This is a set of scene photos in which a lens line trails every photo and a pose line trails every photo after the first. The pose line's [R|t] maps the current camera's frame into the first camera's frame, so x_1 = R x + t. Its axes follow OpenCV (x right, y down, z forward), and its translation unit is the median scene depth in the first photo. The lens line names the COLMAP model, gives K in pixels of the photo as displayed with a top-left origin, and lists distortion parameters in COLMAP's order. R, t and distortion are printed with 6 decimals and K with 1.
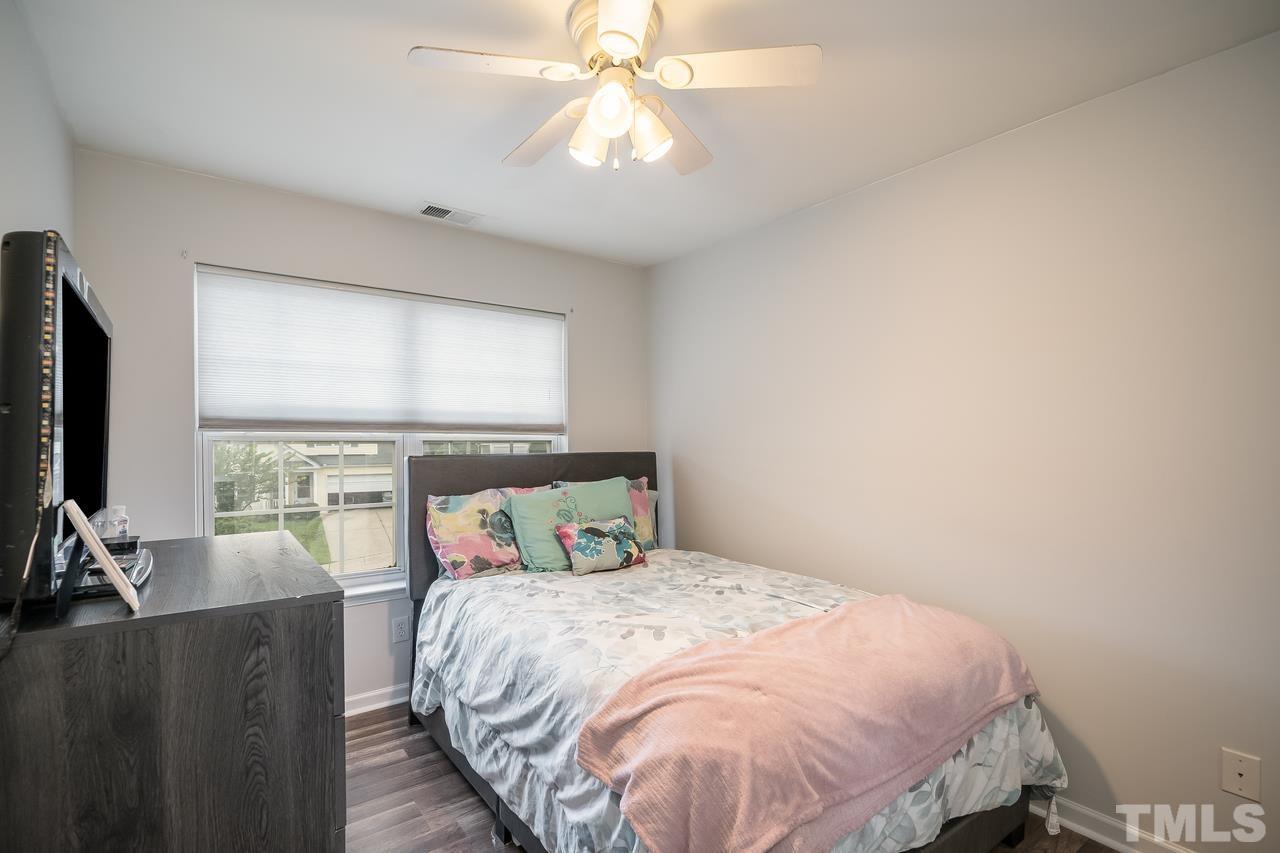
lens RADIAL K [[603.2, 0, 636.0], [0, 603.2, 432.6], [0, 0, 1]] dist [-0.000122, -0.000956]
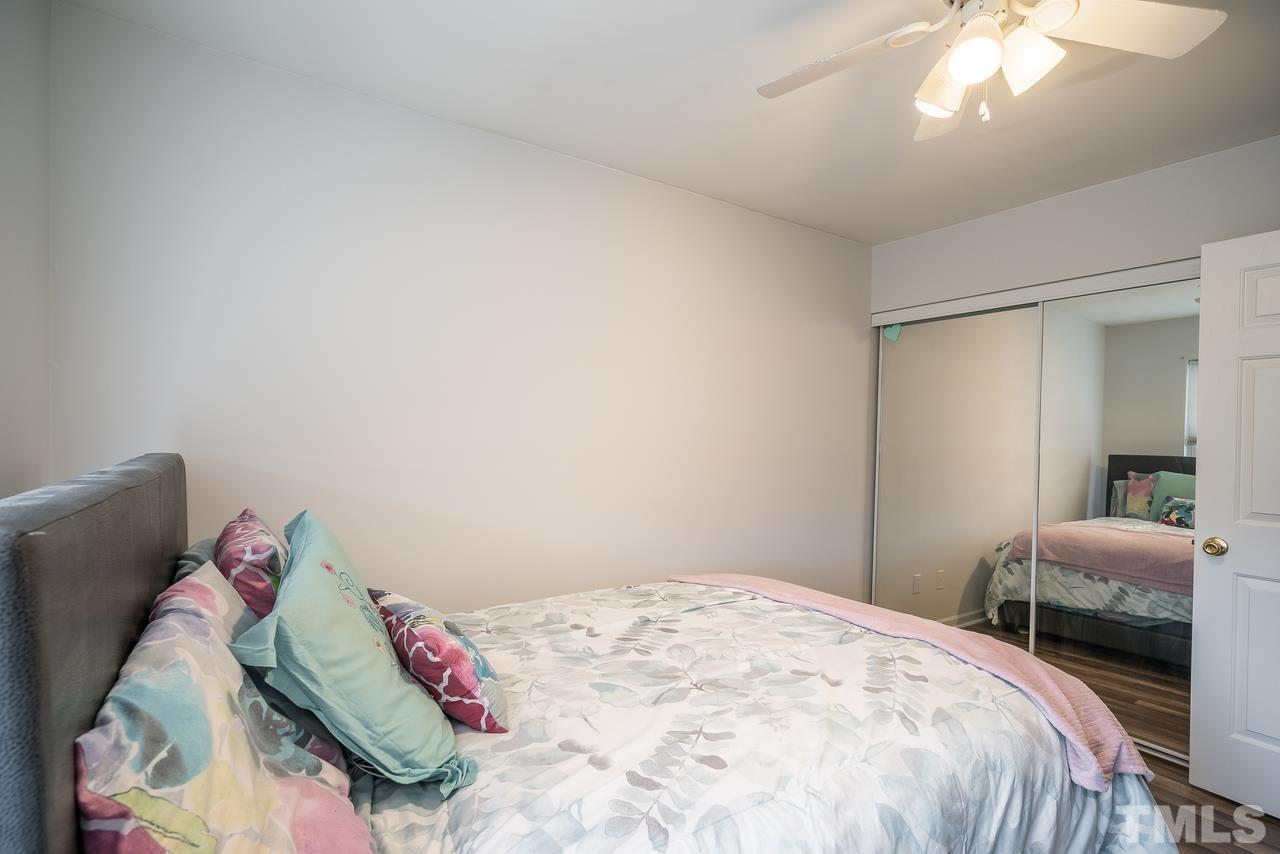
lens RADIAL K [[603.2, 0, 635.8], [0, 603.2, 432.6], [0, 0, 1]] dist [-0.000122, -0.000956]
pose [[0.050702, -0.005486, 0.998699, -0.628578], [-0.020452, 0.999770, 0.006530, 0.011779], [-0.998504, -0.020756, 0.050578, 1.019159]]
